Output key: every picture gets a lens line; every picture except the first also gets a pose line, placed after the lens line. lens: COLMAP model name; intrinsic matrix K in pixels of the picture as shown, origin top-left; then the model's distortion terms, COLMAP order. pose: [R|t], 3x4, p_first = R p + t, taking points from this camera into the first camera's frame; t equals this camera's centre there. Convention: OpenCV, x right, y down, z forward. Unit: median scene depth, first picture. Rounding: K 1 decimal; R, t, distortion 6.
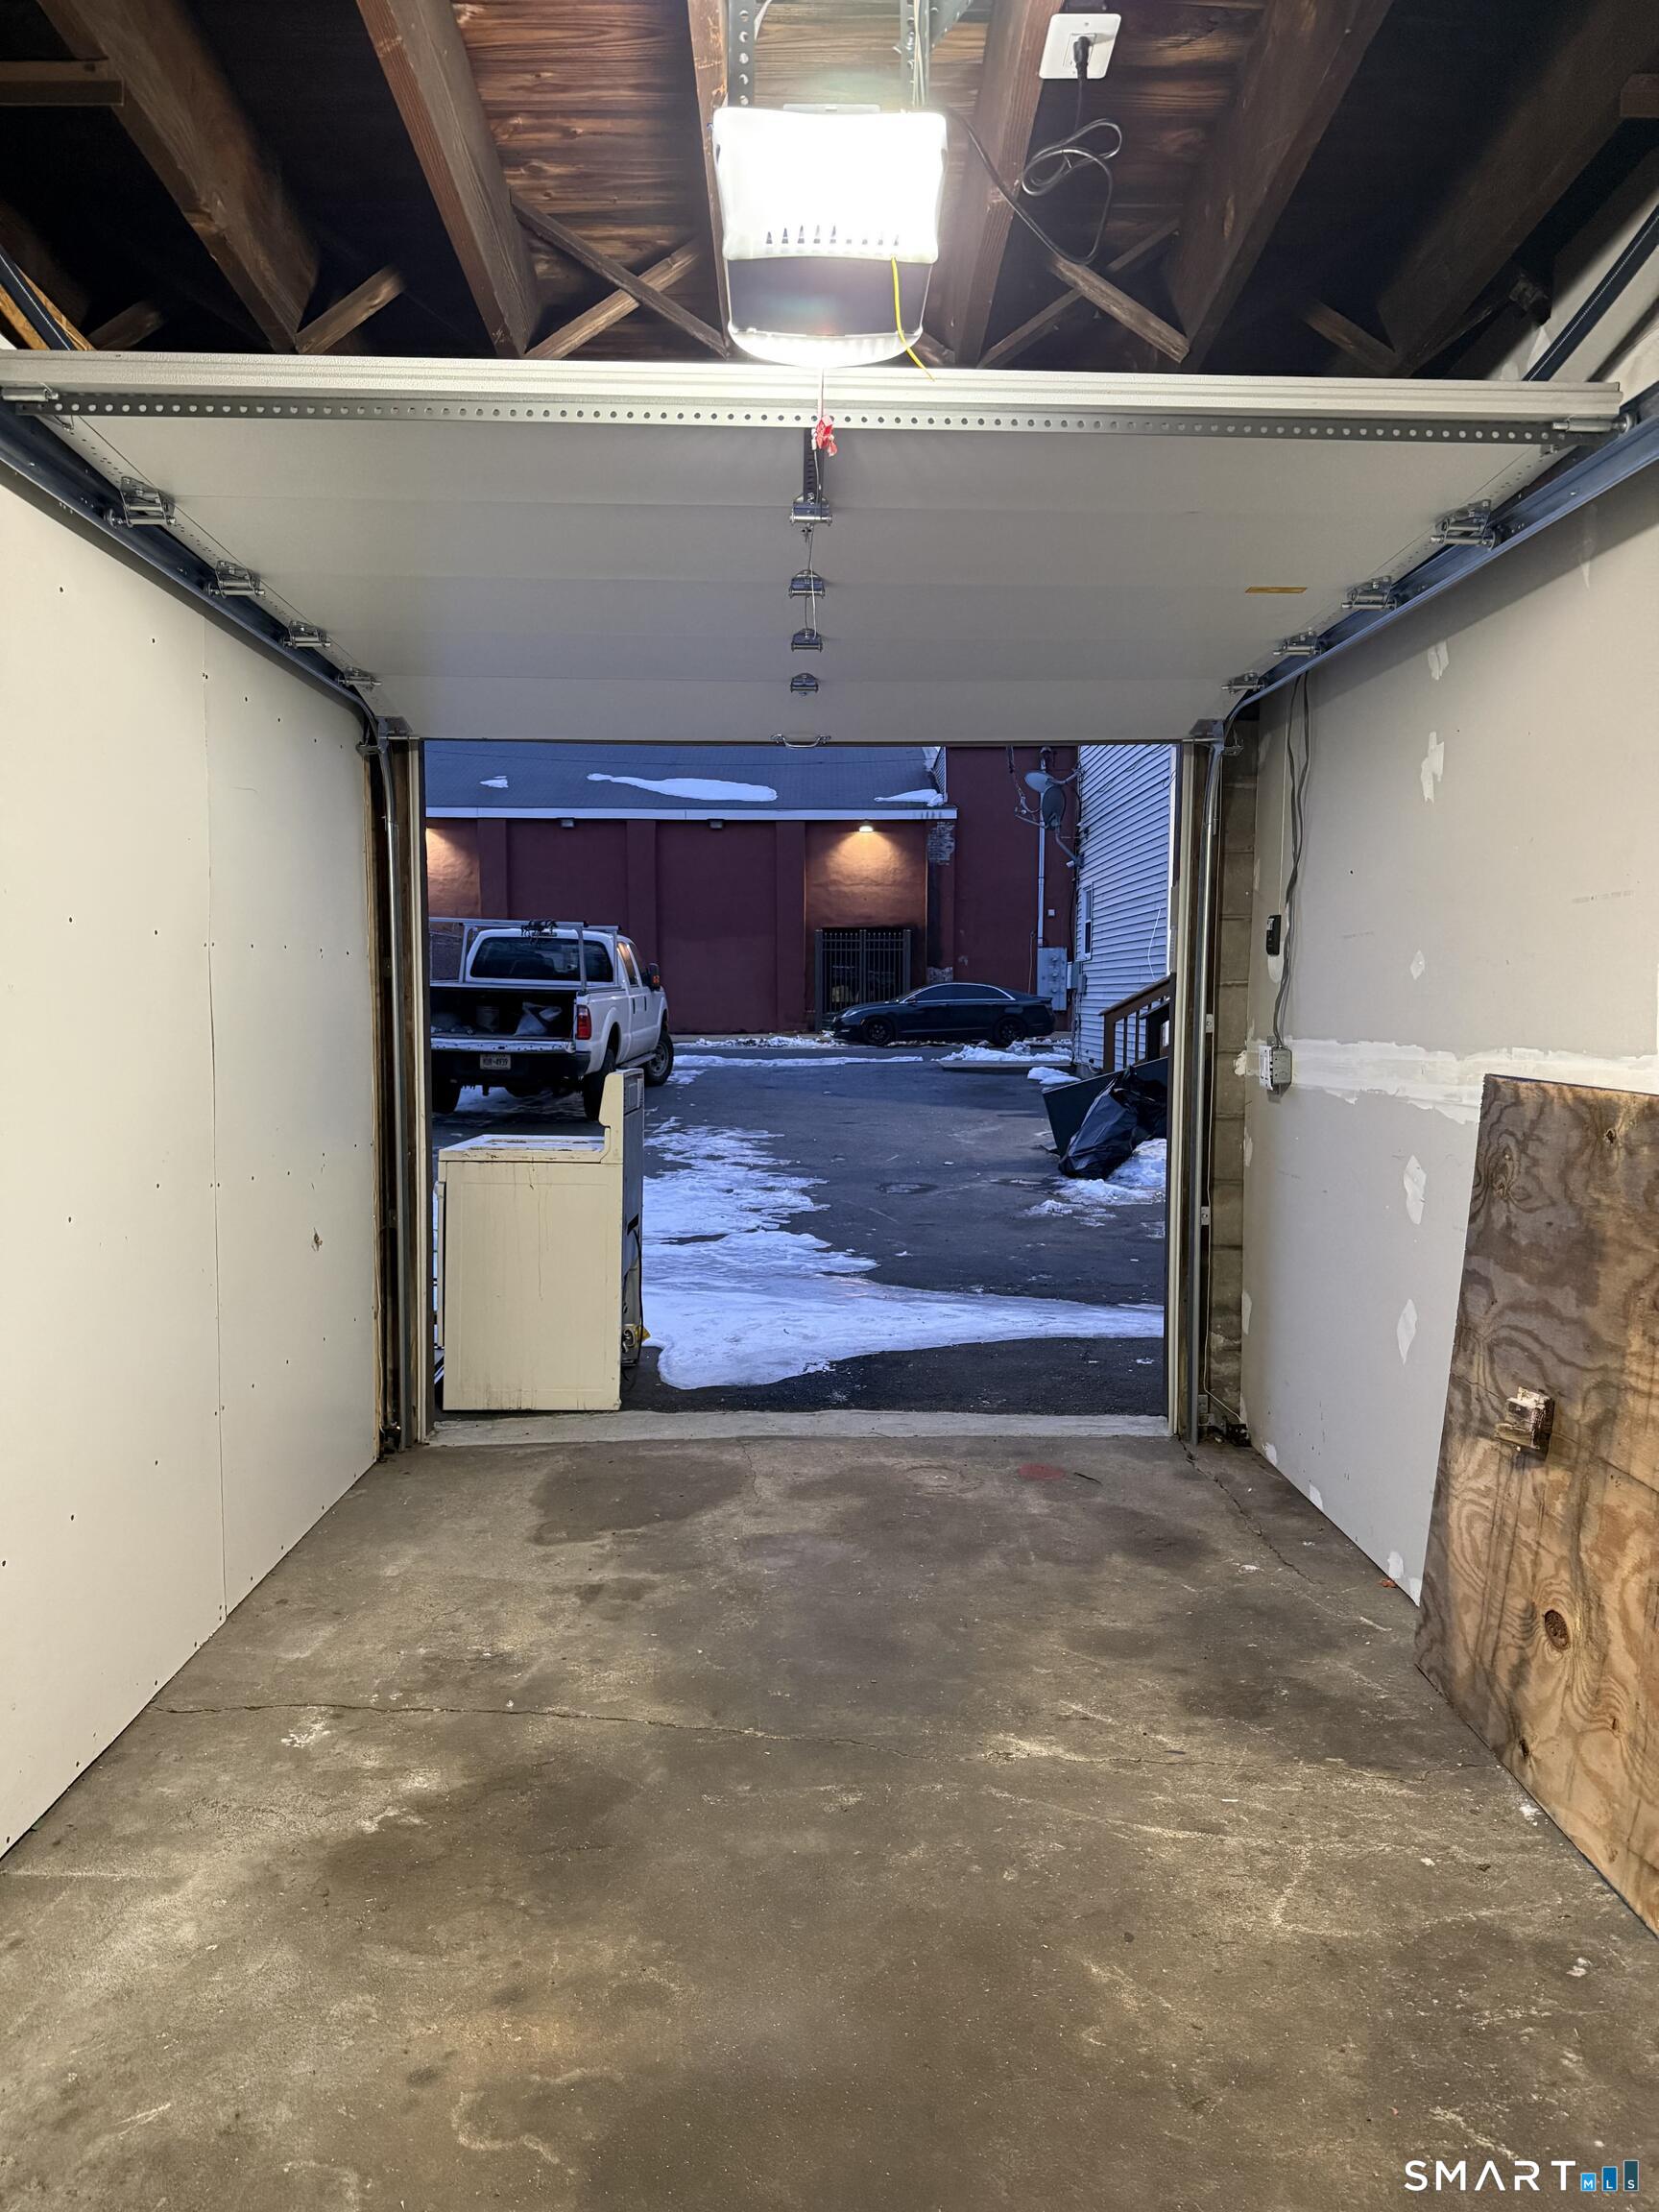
lens RADIAL K [[1557.5, 0, 818.9], [0, 1557.5, 1102.6], [0, 0, 1]] dist [0.186137, -0.384750]
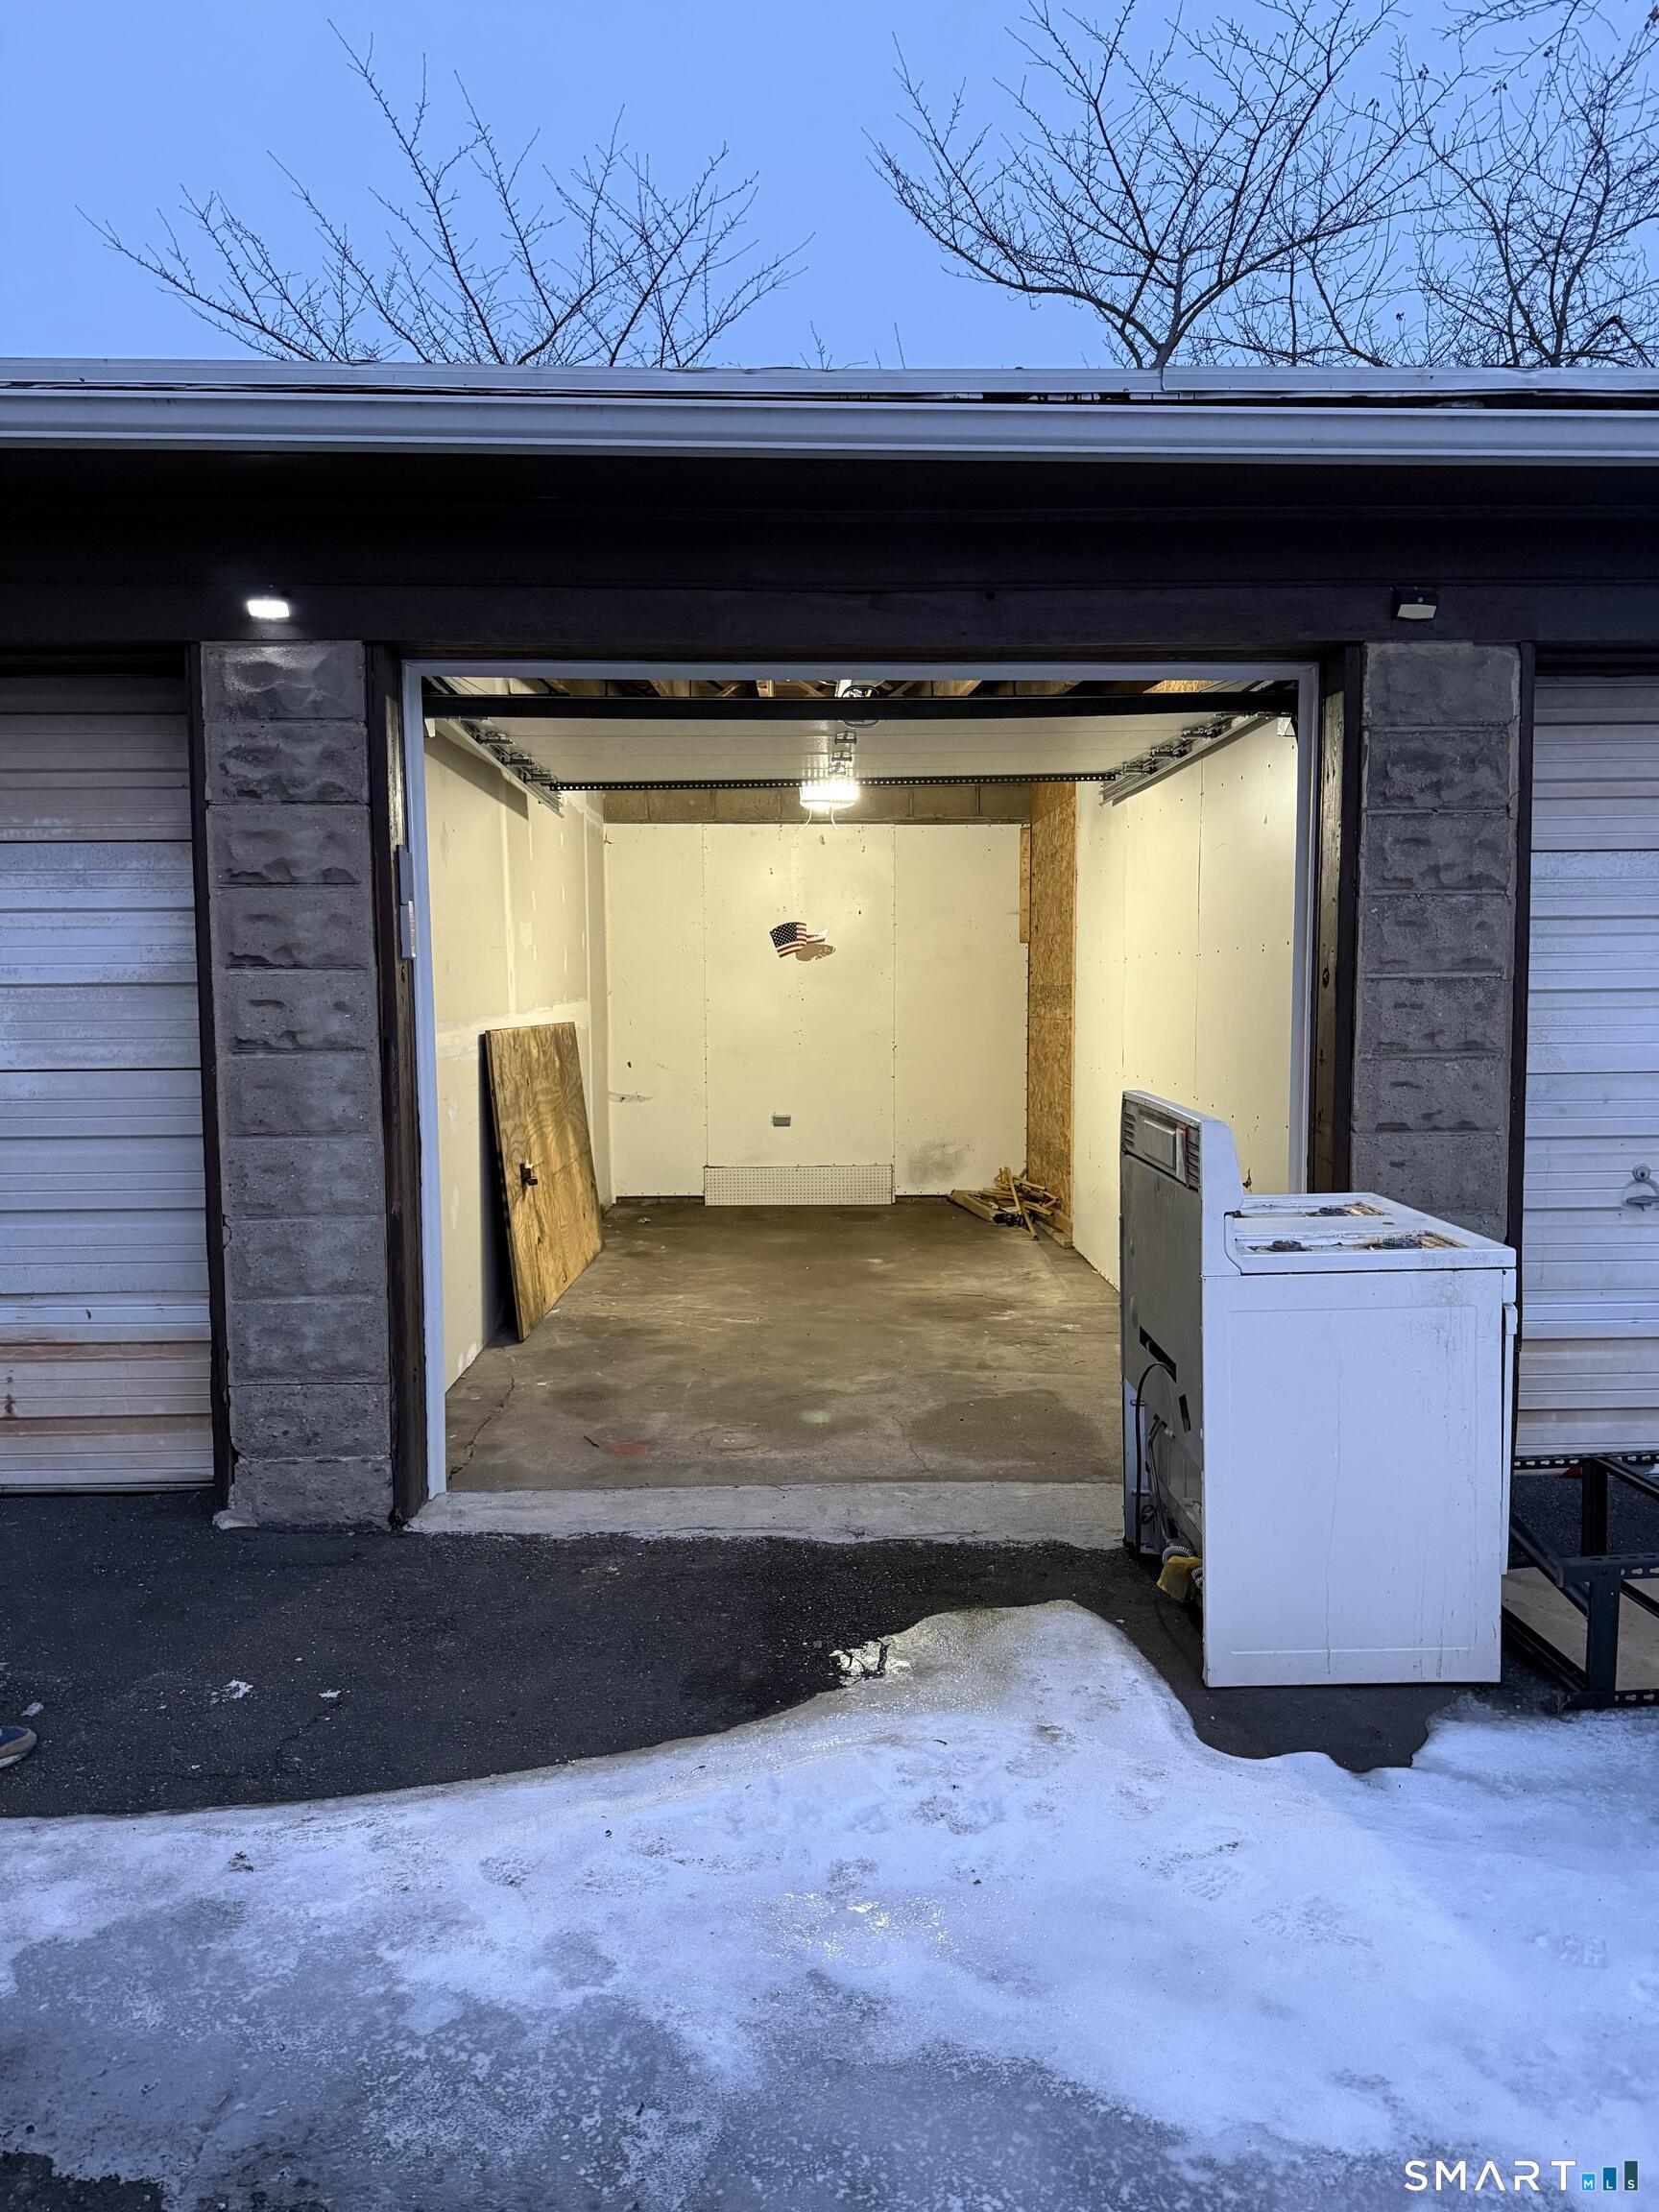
lens RADIAL K [[1514.5, 0, 811.8], [0, 1514.5, 1108.4], [0, 0, 1]] dist [0.083669, -0.126425]
pose [[-0.999994, 0.003313, 0.000191, 0.020176], [0.003306, 0.989273, 0.146042, -0.131088], [0.000295, 0.146042, -0.989278, 1.948864]]
